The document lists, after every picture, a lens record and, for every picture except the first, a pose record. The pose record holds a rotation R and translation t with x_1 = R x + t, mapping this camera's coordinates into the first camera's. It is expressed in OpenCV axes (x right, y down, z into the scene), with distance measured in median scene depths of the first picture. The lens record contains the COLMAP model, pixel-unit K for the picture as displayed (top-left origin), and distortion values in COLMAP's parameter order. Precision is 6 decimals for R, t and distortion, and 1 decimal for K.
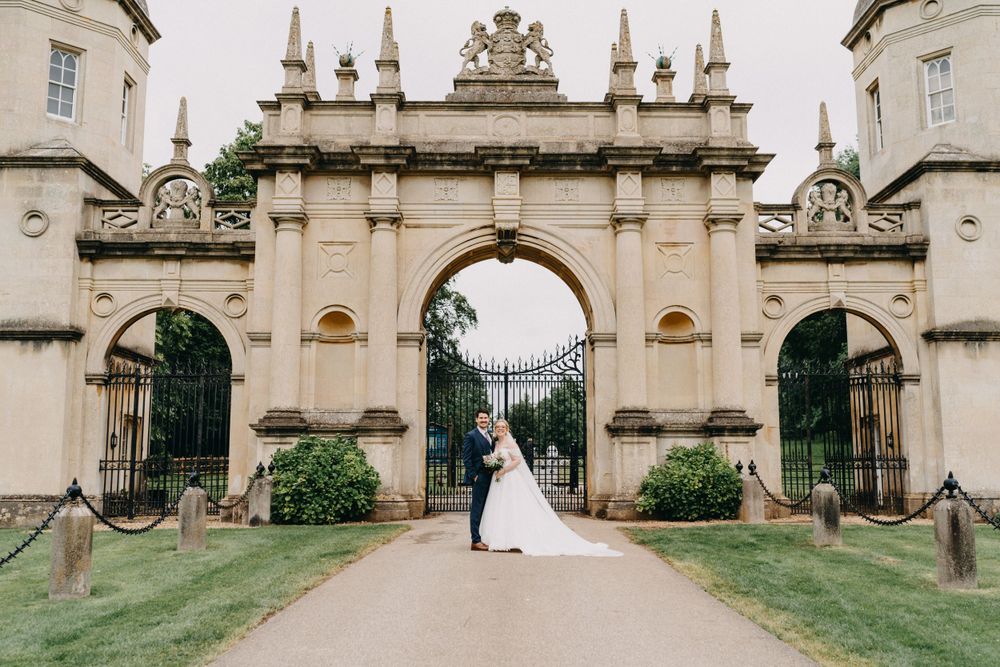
lens RADIAL K [[1009.3, 0, 482.9], [0, 1009.3, 336.9], [0, 0, 1]] dist [-0.045937, 0.009795]
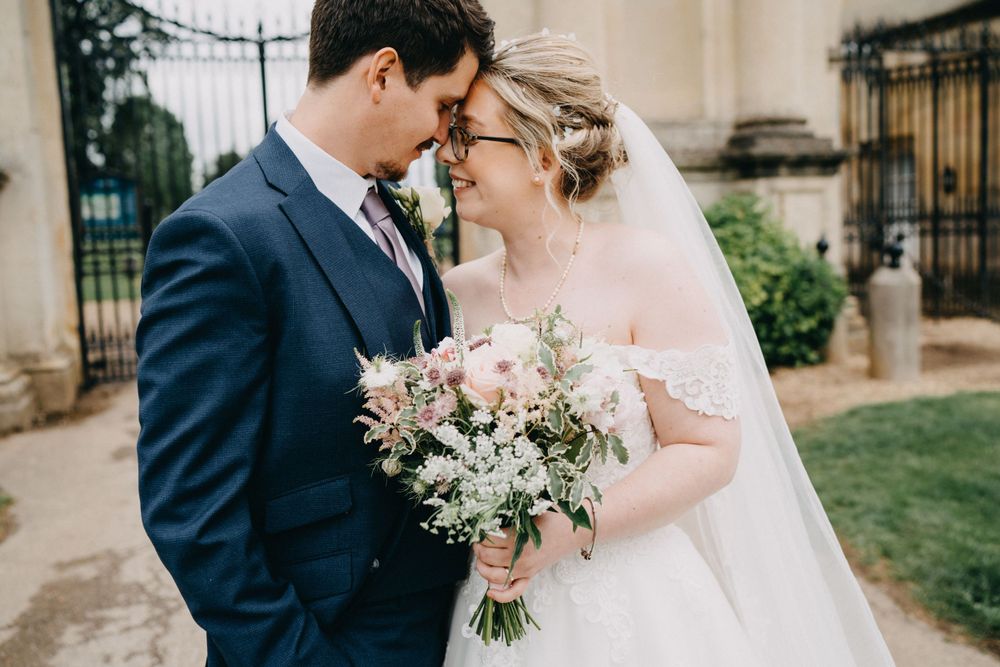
lens RADIAL K [[932.7, 0, 480.7], [0, 932.7, 335.0], [0, 0, 1]] dist [-0.013995, 0.001813]
pose [[0.954482, -0.075862, 0.288458, -0.010566], [0.001290, 0.968155, 0.250349, 0.061480], [-0.298264, -0.238582, 0.924185, 0.628284]]
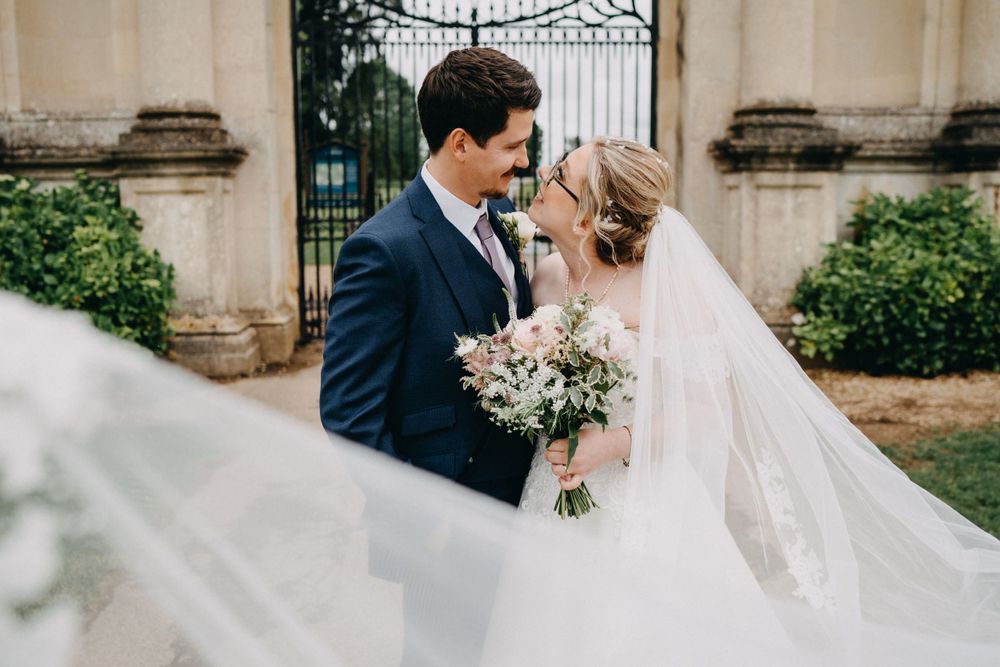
lens RADIAL K [[1009.3, 0, 482.9], [0, 1009.3, 336.9], [0, 0, 1]] dist [-0.045937, 0.009795]
pose [[0.997687, -0.019819, 0.065024, -0.004405], [0.001008, 0.960765, 0.277361, 0.048064], [-0.067970, -0.276654, 0.958563, 0.579850]]
